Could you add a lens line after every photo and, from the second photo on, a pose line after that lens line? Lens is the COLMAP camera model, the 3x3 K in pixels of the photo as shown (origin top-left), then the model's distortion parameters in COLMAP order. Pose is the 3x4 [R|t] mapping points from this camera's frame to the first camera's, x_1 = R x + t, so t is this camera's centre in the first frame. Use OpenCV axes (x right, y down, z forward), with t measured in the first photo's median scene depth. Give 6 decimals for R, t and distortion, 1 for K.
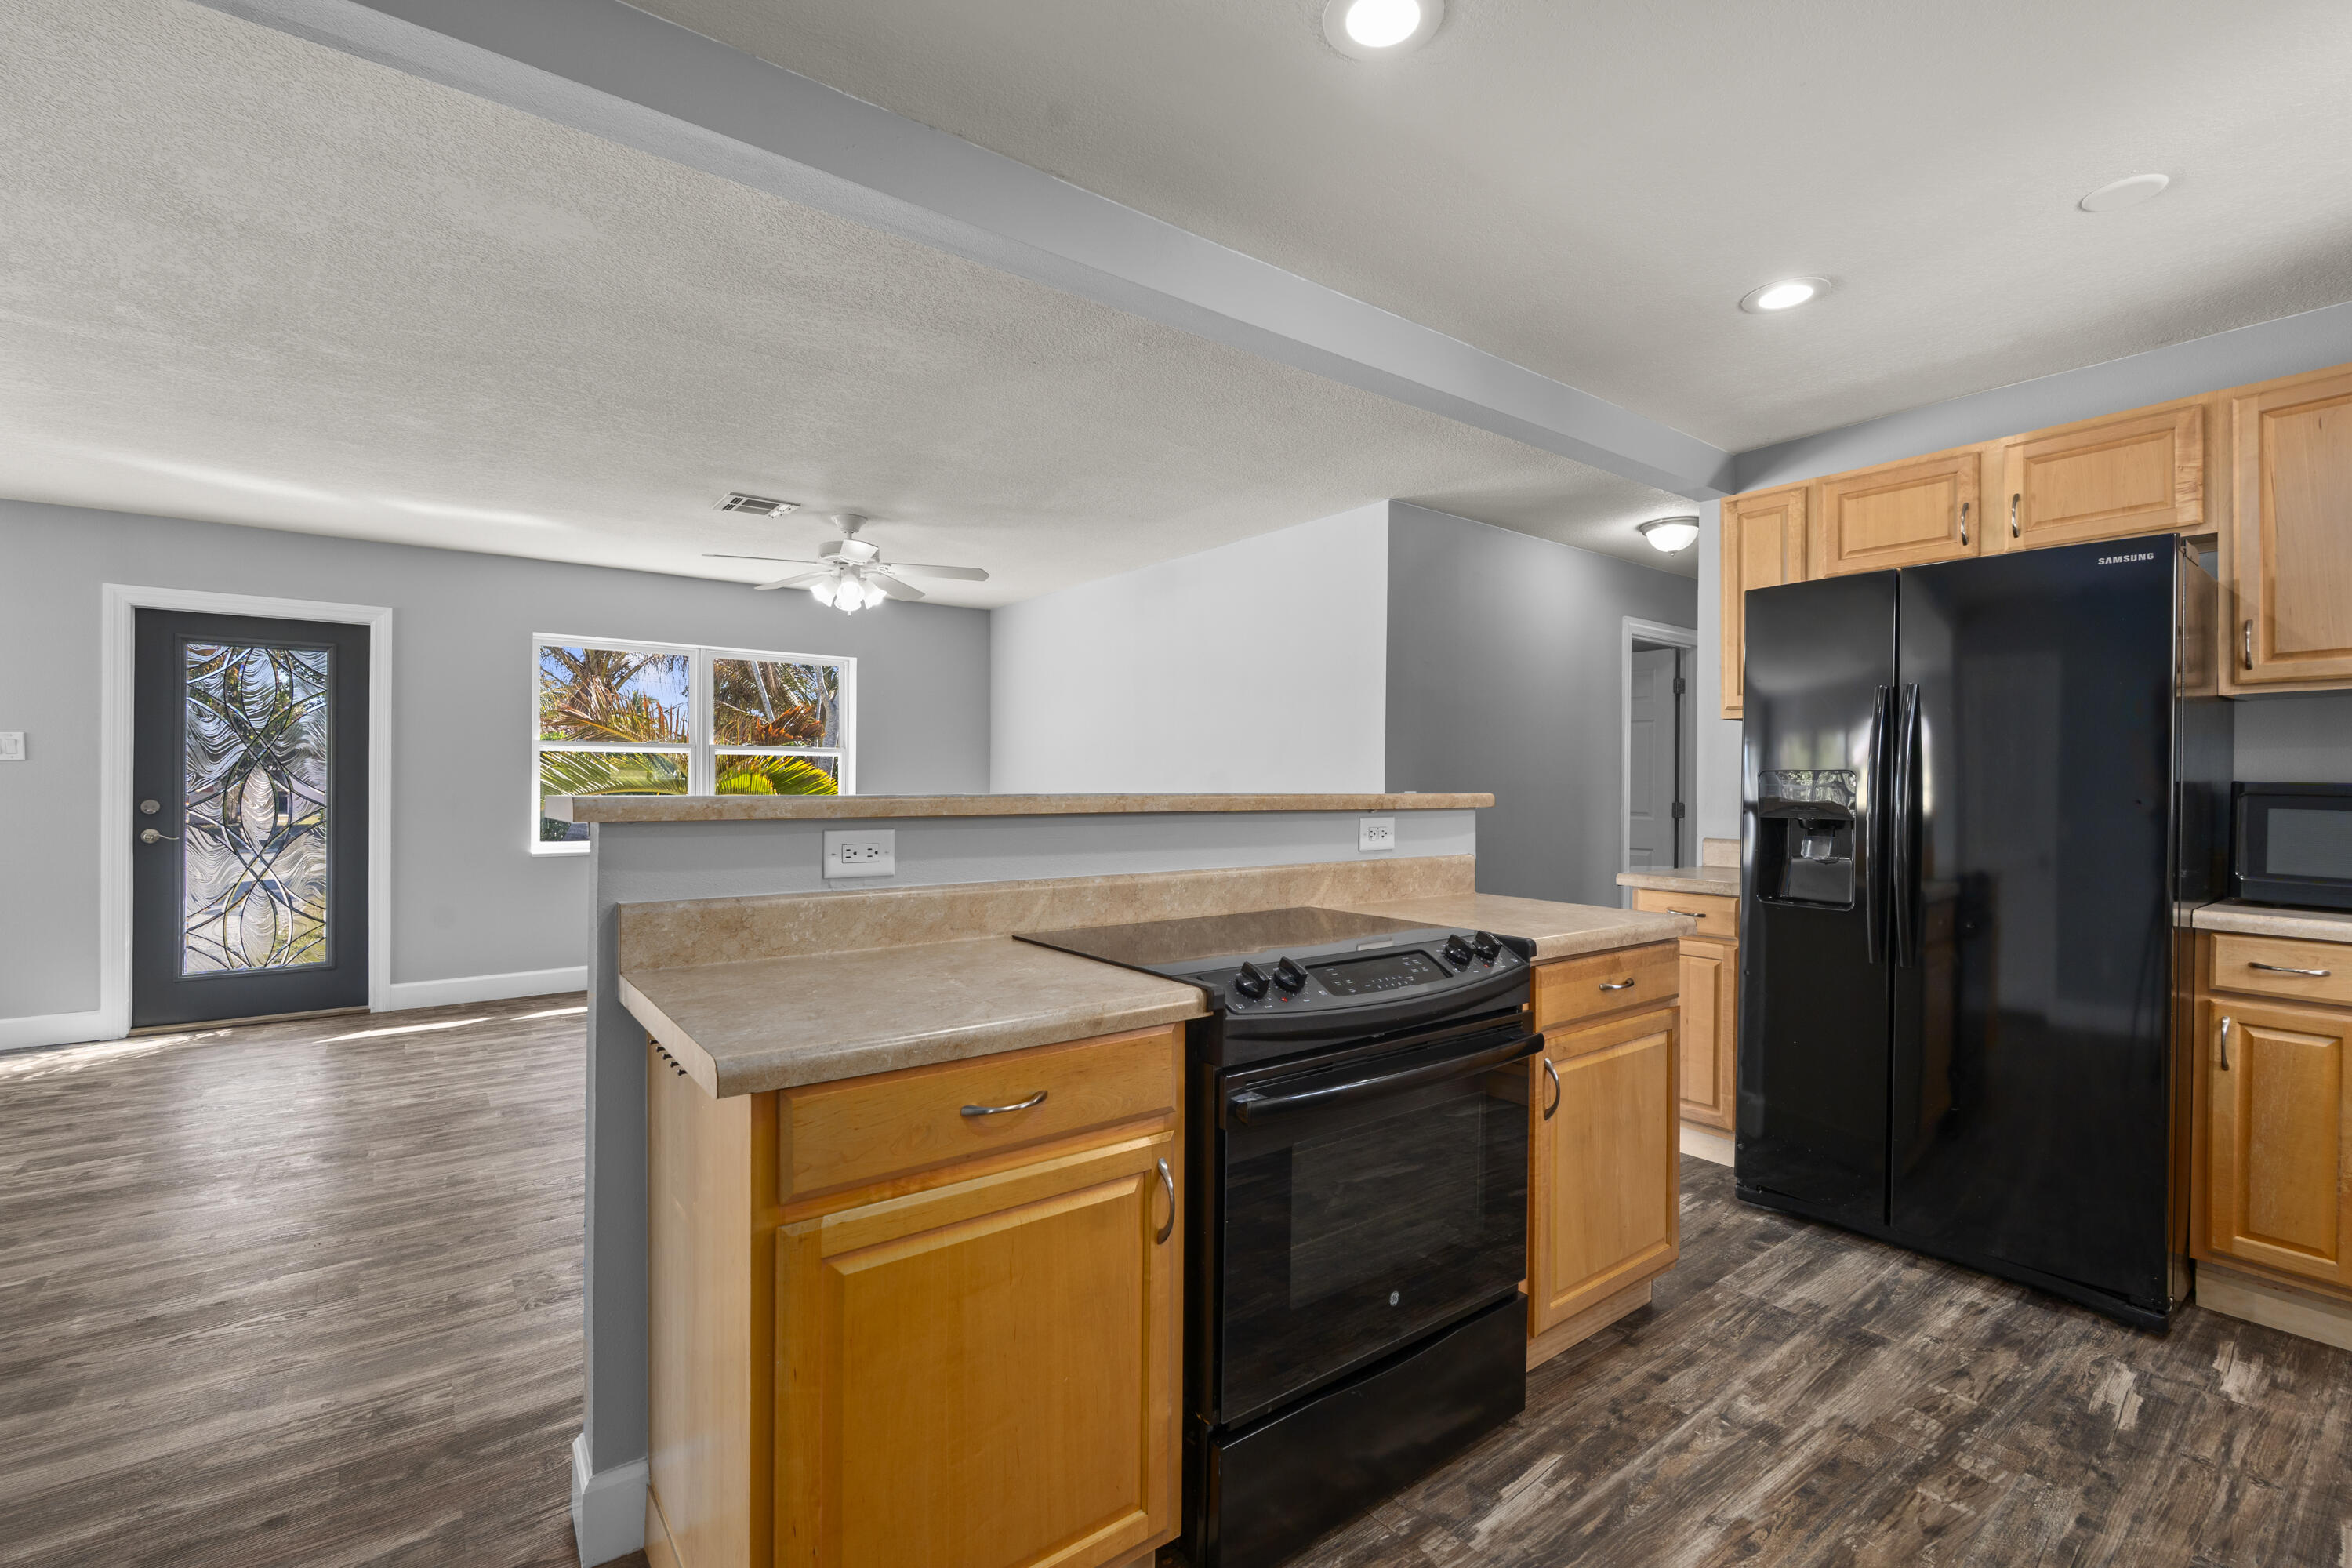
lens RADIAL K [[1032.5, 0, 1161.3], [0, 1032.5, 785.3], [0, 0, 1]] dist [-0.005034, 0.000375]
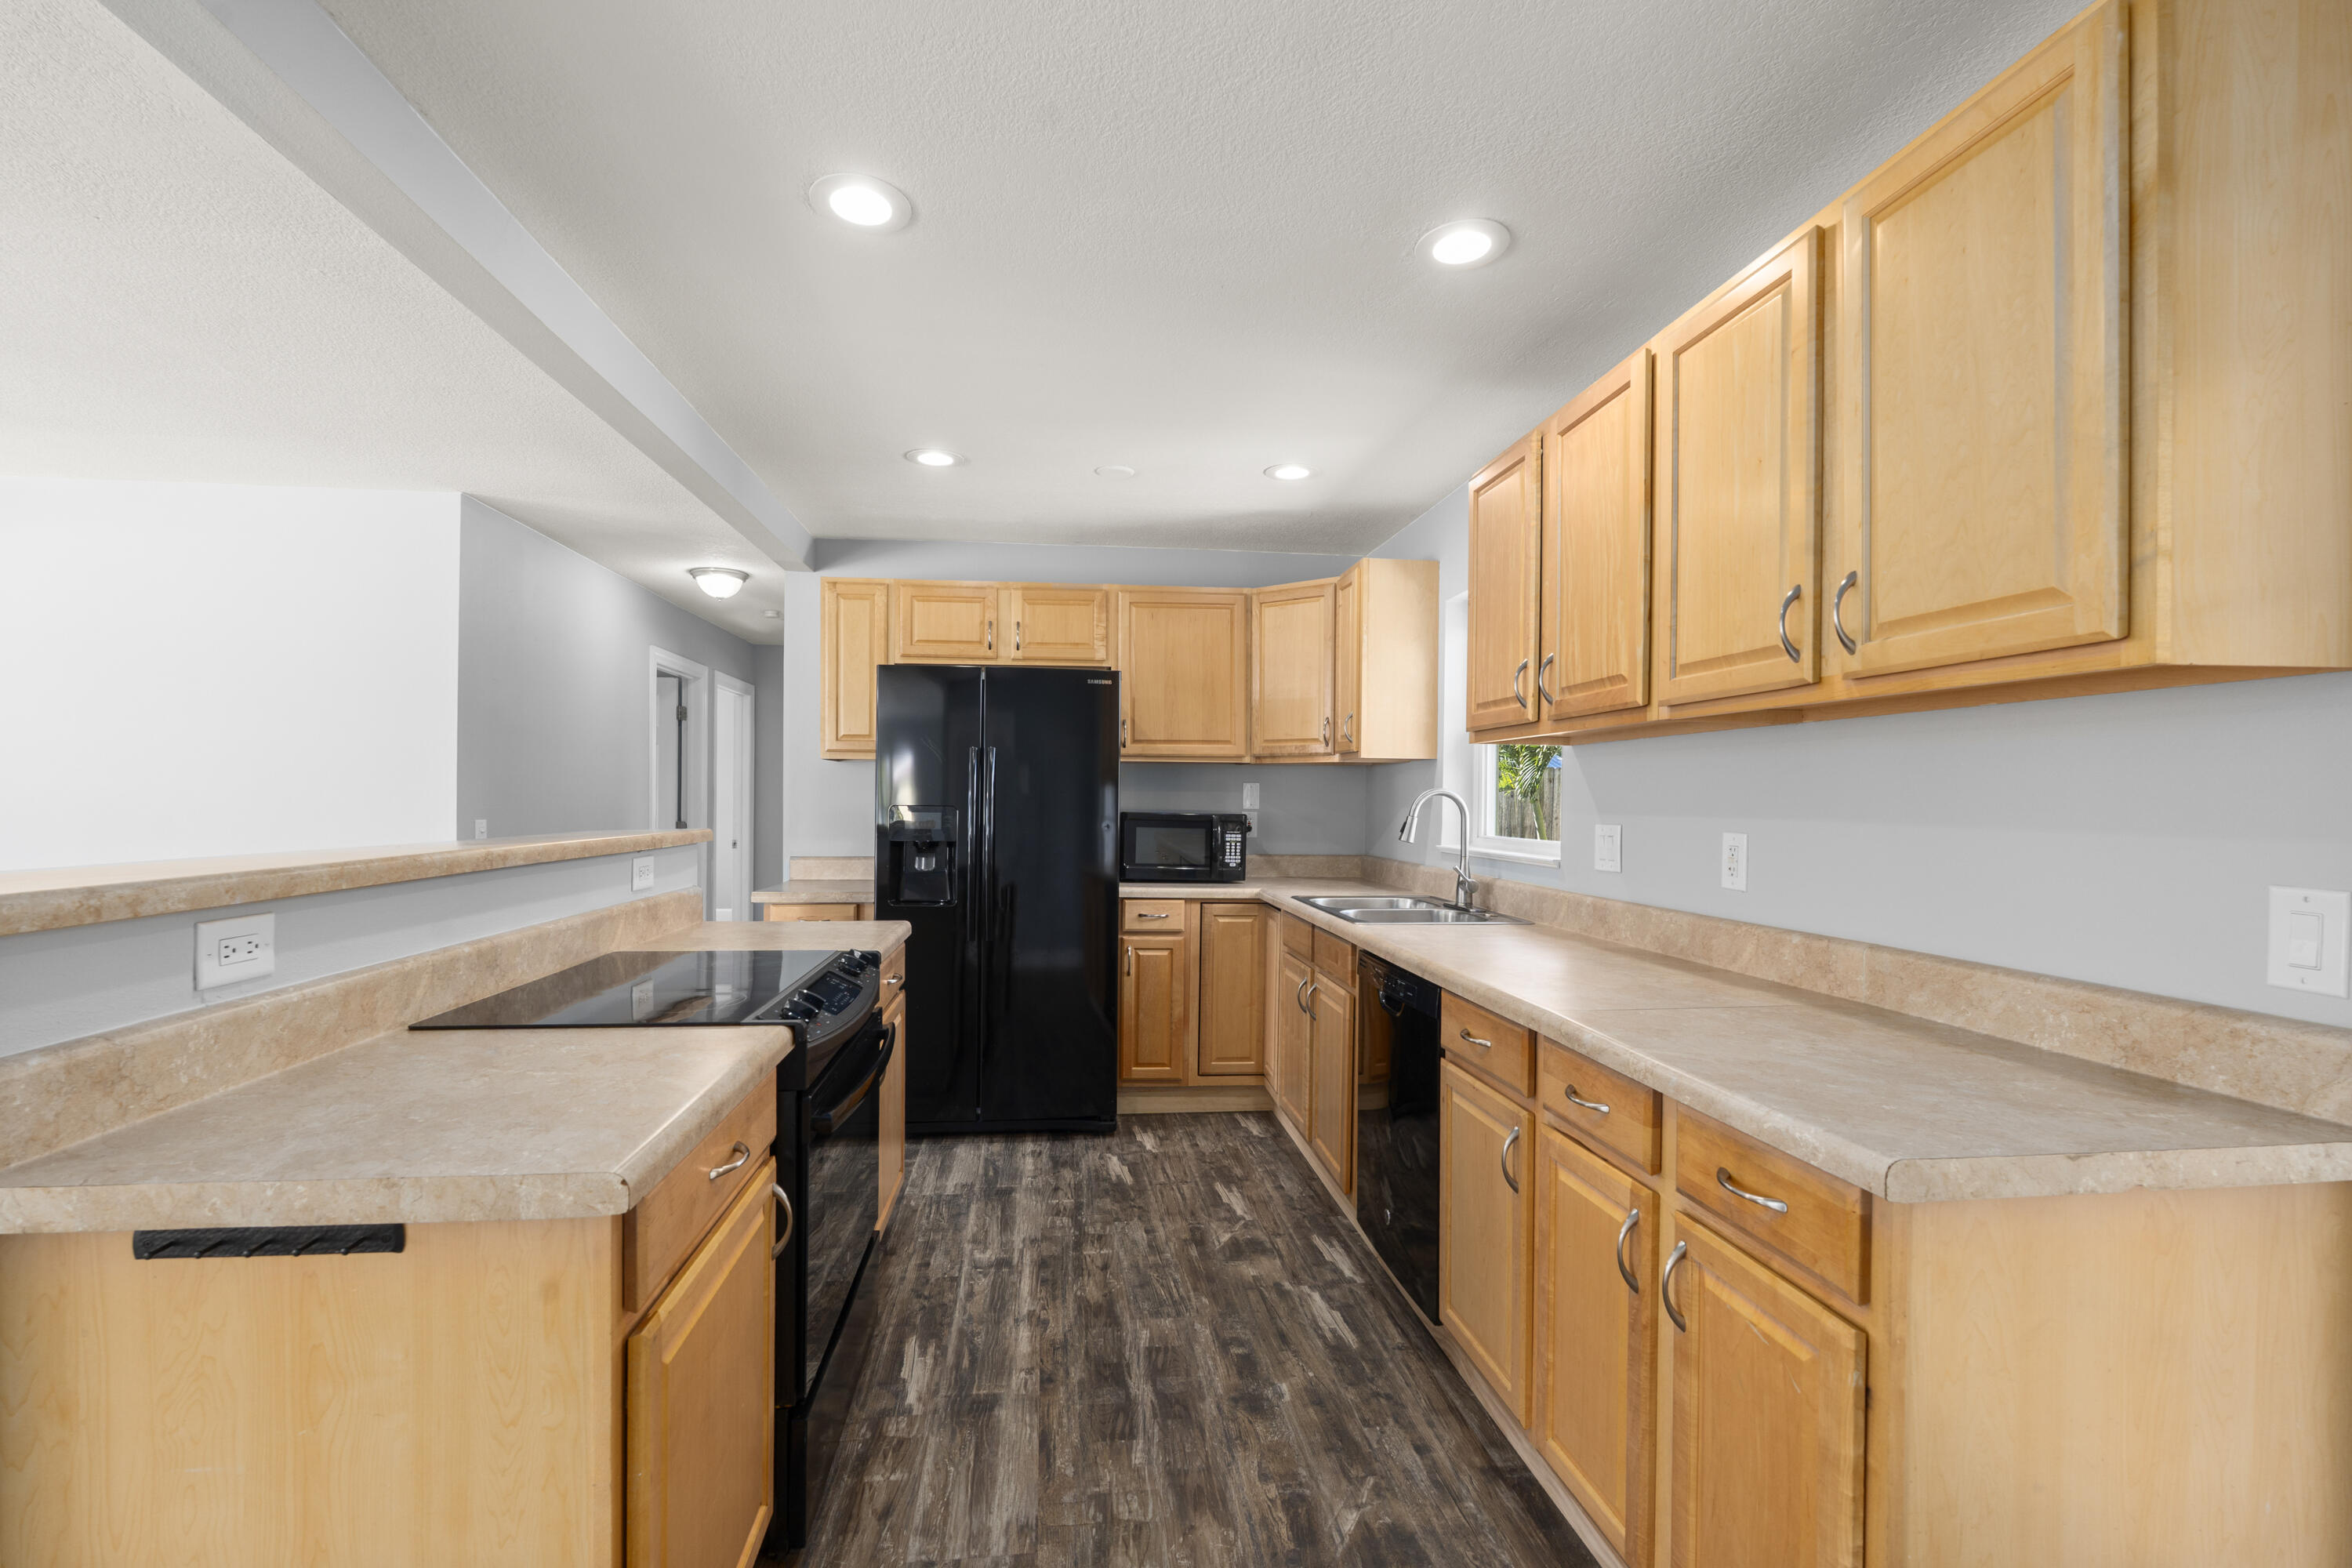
lens RADIAL K [[1032.5, 0, 1172.4], [0, 1032.5, 806.3], [0, 0, 1]] dist [-0.005034, 0.000375]
pose [[0.499810, -0.009089, 0.866087, -0.468636], [-0.002955, 0.999921, 0.012199, -0.037011], [-0.866130, -0.008656, 0.499744, 0.046990]]
